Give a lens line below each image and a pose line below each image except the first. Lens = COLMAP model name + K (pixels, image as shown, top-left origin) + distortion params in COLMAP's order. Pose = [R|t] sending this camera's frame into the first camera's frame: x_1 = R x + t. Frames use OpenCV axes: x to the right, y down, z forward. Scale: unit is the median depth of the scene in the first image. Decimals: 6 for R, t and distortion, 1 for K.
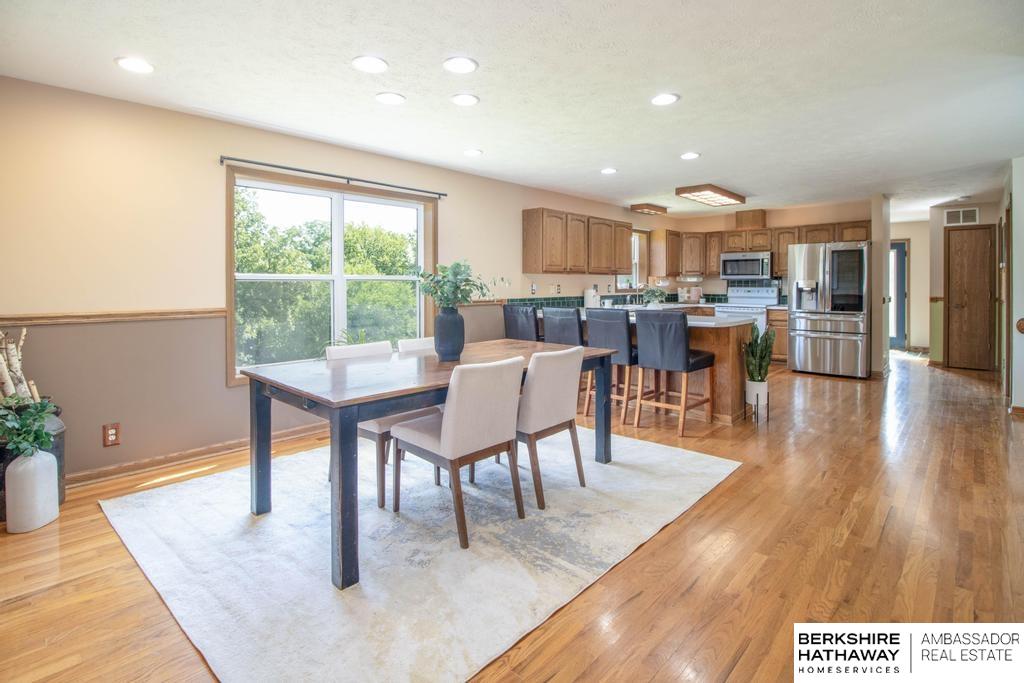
lens RADIAL K [[495.4, 0, 503.4], [0, 495.4, 293.5], [0, 0, 1]] dist [-0.011045, -0.003504]
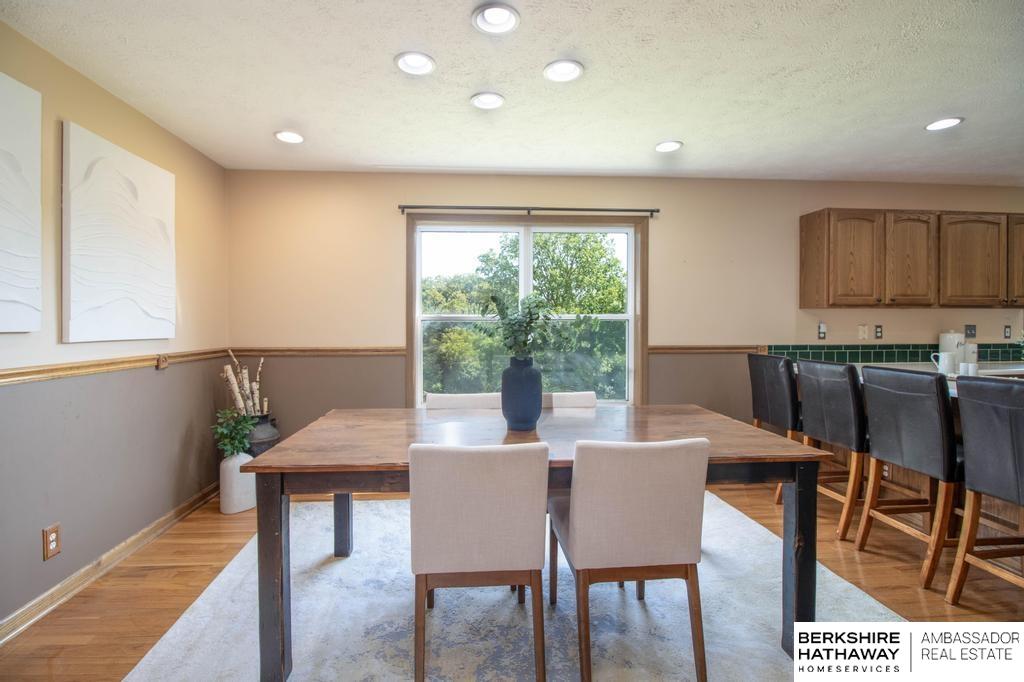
lens RADIAL K [[474.9, 0, 506.3], [0, 474.9, 332.6], [0, 0, 1]] dist [-0.011943, -0.002394]
pose [[0.736528, 0.013394, -0.676275, 0.167382], [-0.011964, 0.999905, 0.006773, -0.006448], [0.676302, 0.003103, 0.736618, 0.219310]]
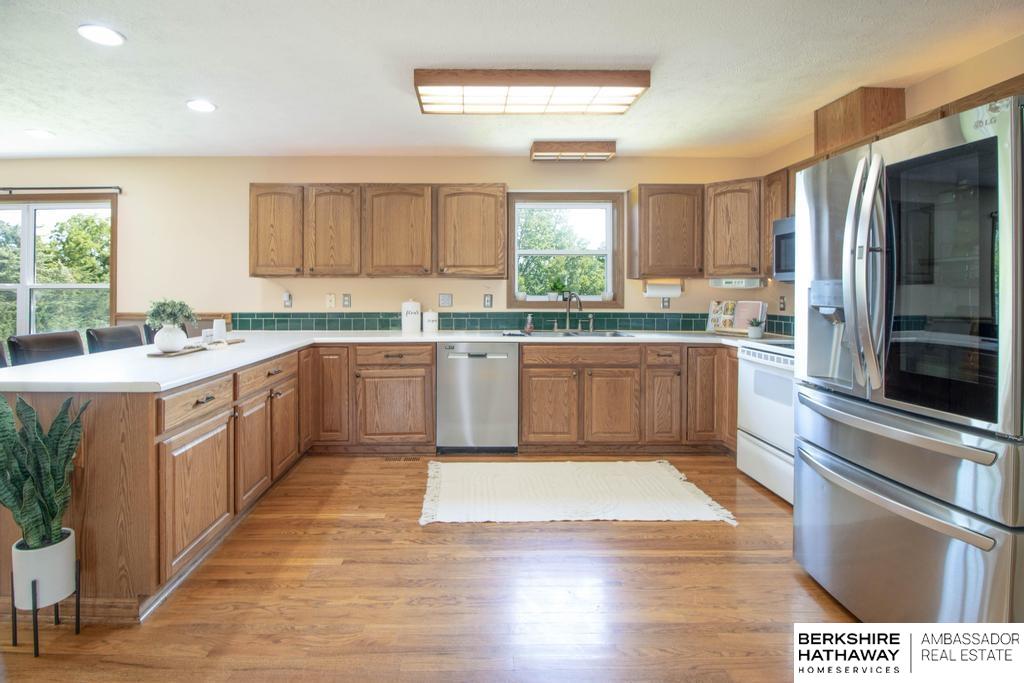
lens RADIAL K [[495.4, 0, 482.1], [0, 495.4, 288.9], [0, 0, 1]] dist [-0.011045, -0.003504]
pose [[0.700541, -0.004410, -0.713599, 0.708611], [-0.014521, 0.999686, -0.020432, -0.013794], [0.713464, 0.024676, 0.700257, 0.661411]]
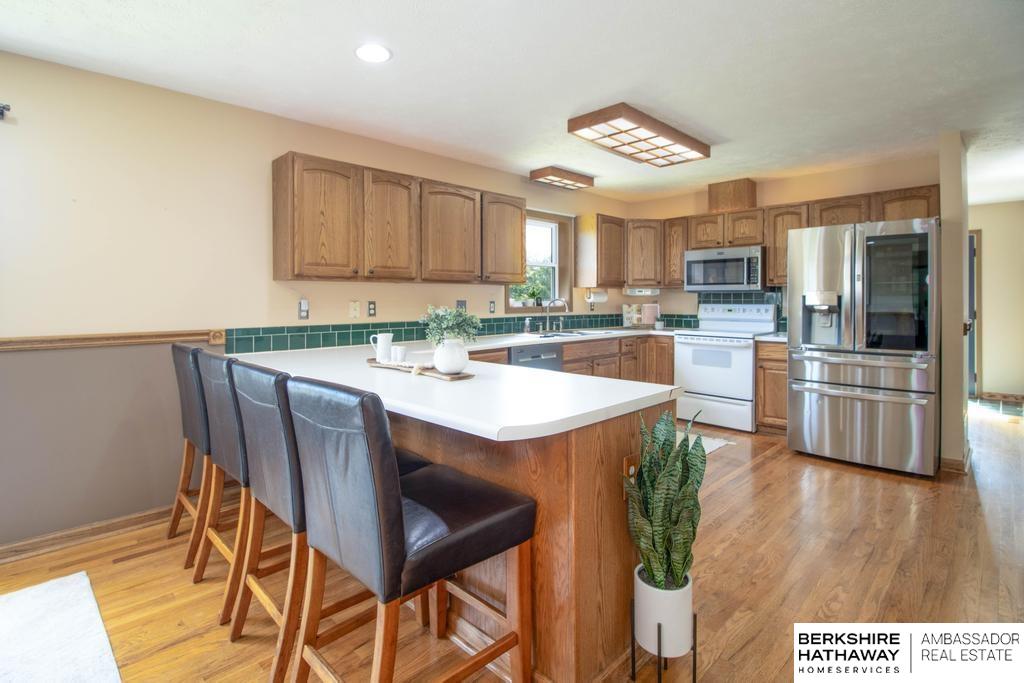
lens RADIAL K [[495.4, 0, 507.7], [0, 495.4, 306.9], [0, 0, 1]] dist [-0.011045, -0.003504]
pose [[0.999622, -0.002441, -0.027400, 0.279513], [0.002338, 0.999990, -0.003792, -0.008813], [0.027409, 0.003726, 0.999617, 0.437565]]
